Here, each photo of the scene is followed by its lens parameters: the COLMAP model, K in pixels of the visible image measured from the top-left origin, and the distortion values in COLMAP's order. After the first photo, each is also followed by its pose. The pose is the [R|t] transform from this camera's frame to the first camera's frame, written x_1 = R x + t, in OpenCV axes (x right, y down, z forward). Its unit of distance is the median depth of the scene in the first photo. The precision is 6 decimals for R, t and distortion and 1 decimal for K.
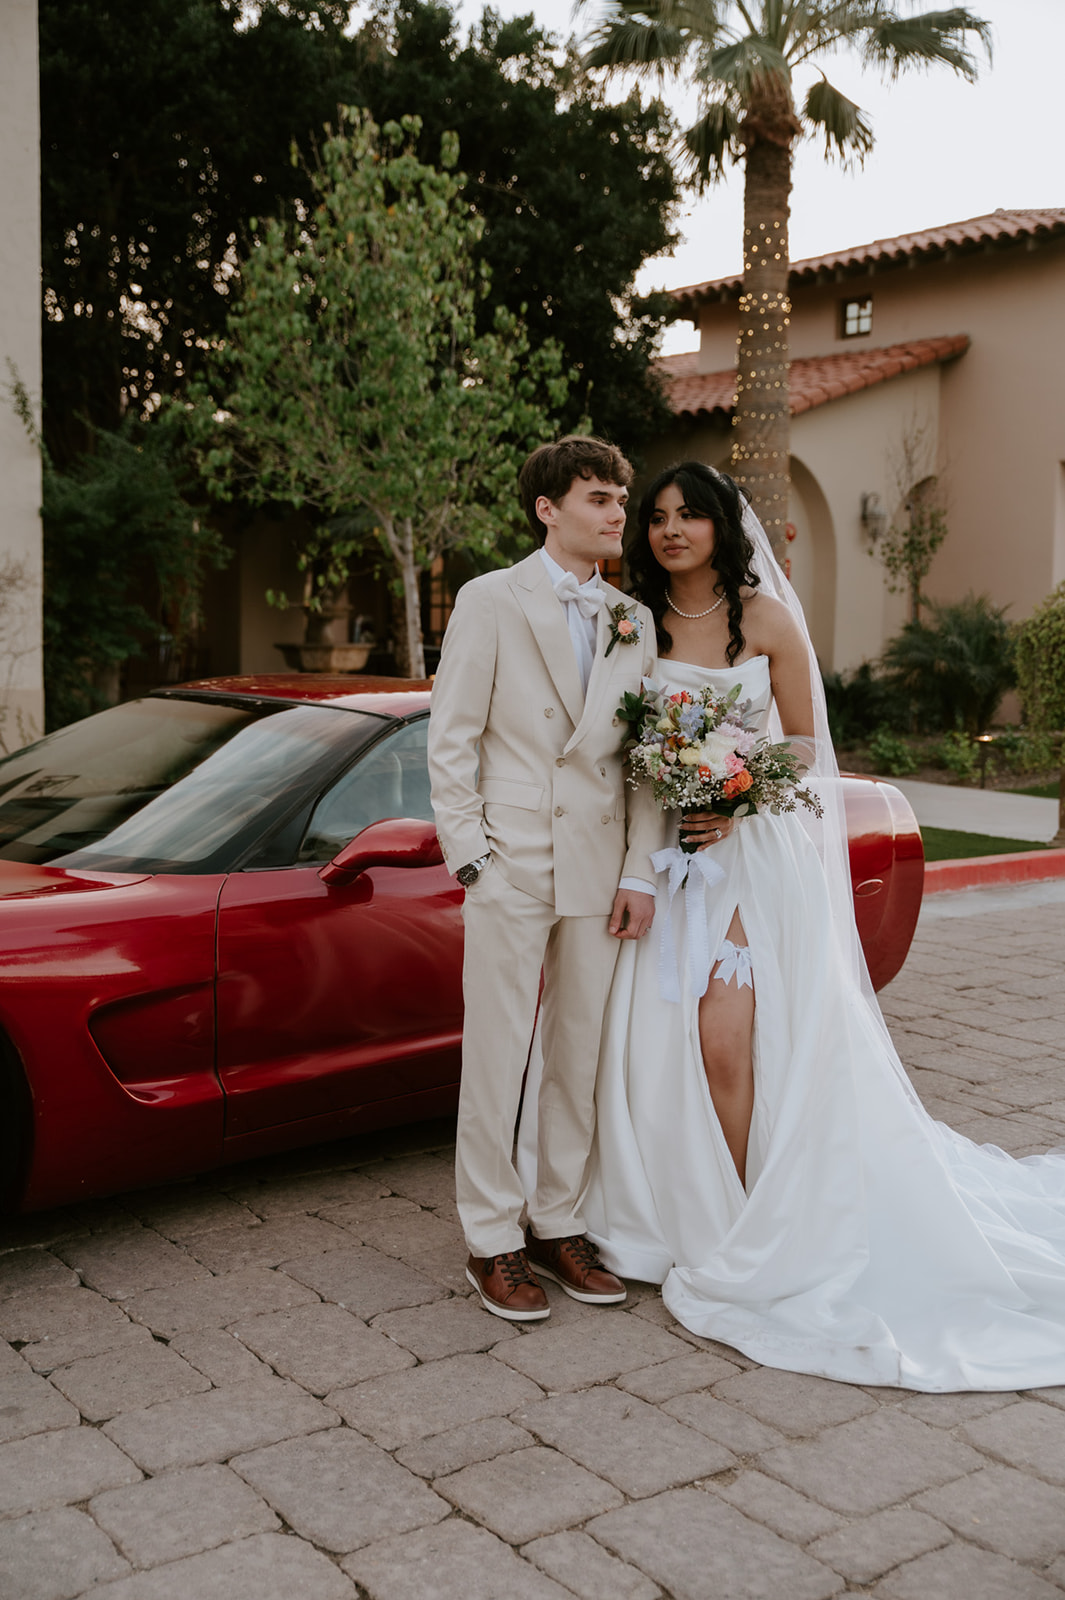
lens RADIAL K [[1861.5, 0, 531.5], [0, 1861.5, 807.1], [0, 0, 1]] dist [0.041503, 0.000000]
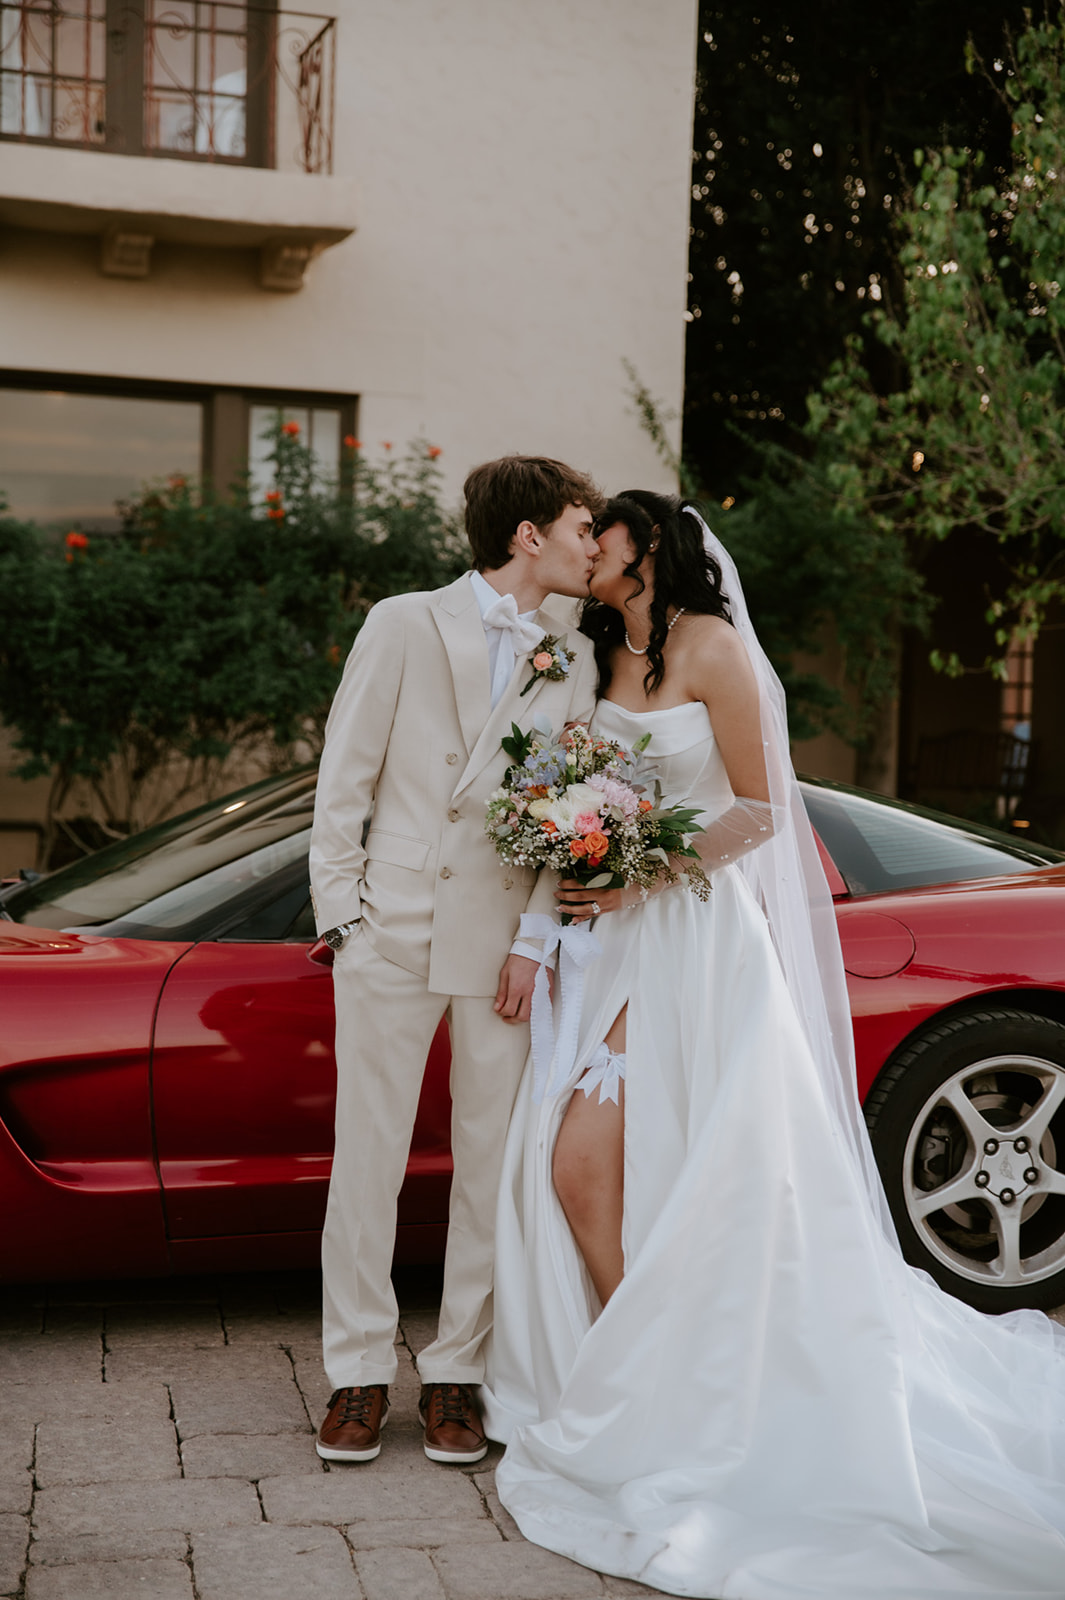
lens RADIAL K [[2844.4, 0, 528.7], [0, 2844.4, 798.6], [0, 0, 1]] dist [0.210681, 0.000000]
pose [[0.876650, 0.019178, -0.480746, 0.675426], [-0.054783, 0.996686, -0.060137, 0.044920], [0.477999, 0.079056, 0.874795, -0.130714]]
